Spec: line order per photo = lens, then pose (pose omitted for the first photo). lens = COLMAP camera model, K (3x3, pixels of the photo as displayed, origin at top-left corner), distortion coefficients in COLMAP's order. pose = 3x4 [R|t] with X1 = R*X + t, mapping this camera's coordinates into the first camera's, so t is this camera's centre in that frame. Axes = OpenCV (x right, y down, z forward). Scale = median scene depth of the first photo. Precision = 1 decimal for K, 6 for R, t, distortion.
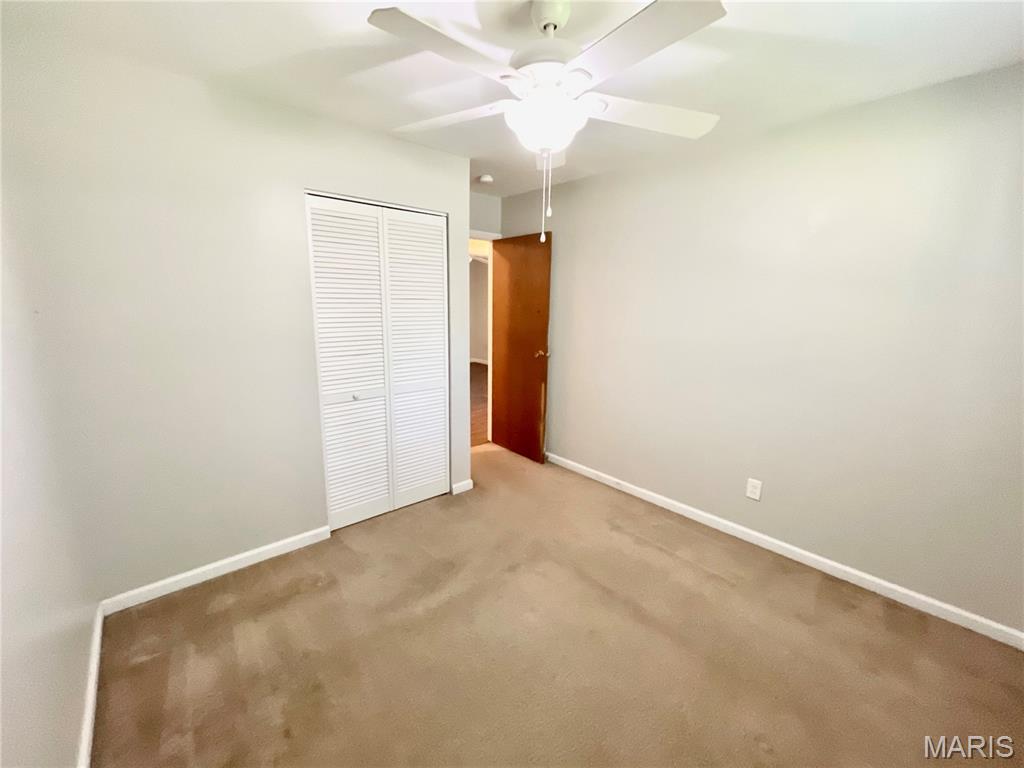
lens RADIAL K [[417.3, 0, 510.3], [0, 417.3, 384.8], [0, 0, 1]] dist [0.002646, 0.000333]
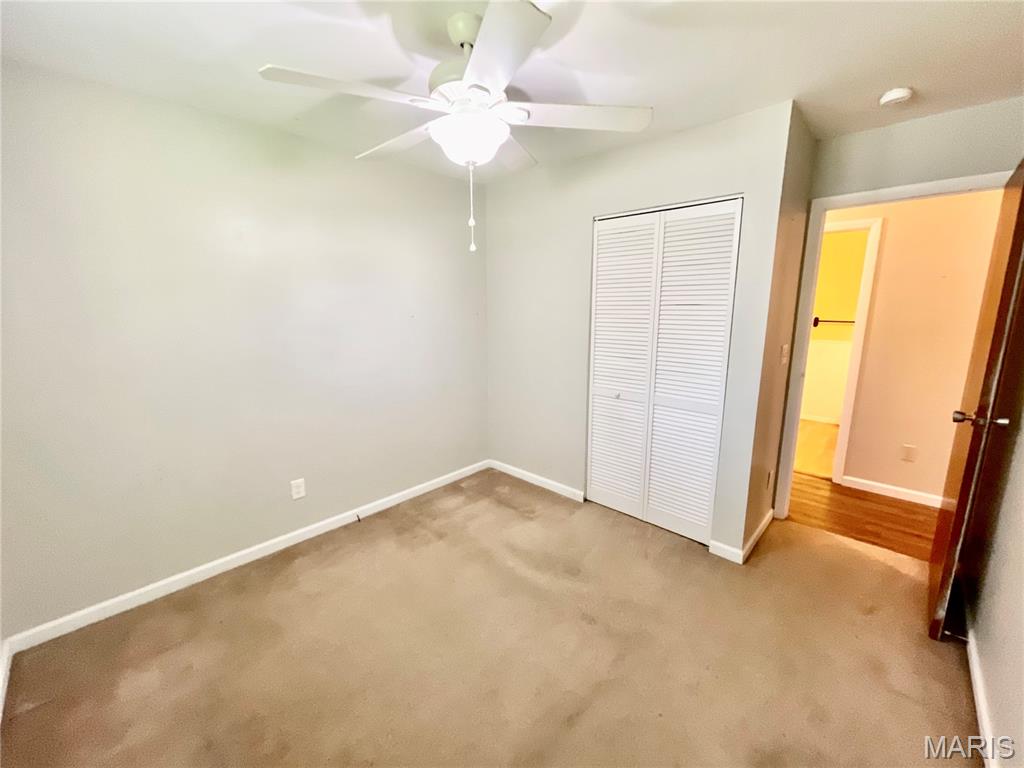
lens RADIAL K [[417.3, 0, 507.5], [0, 417.3, 382.1], [0, 0, 1]] dist [0.002646, 0.000333]
pose [[0.083255, 0.176345, -0.980801, 0.688647], [-0.182571, 0.970259, 0.158952, -0.128606], [0.979661, 0.165832, 0.112974, 0.605183]]
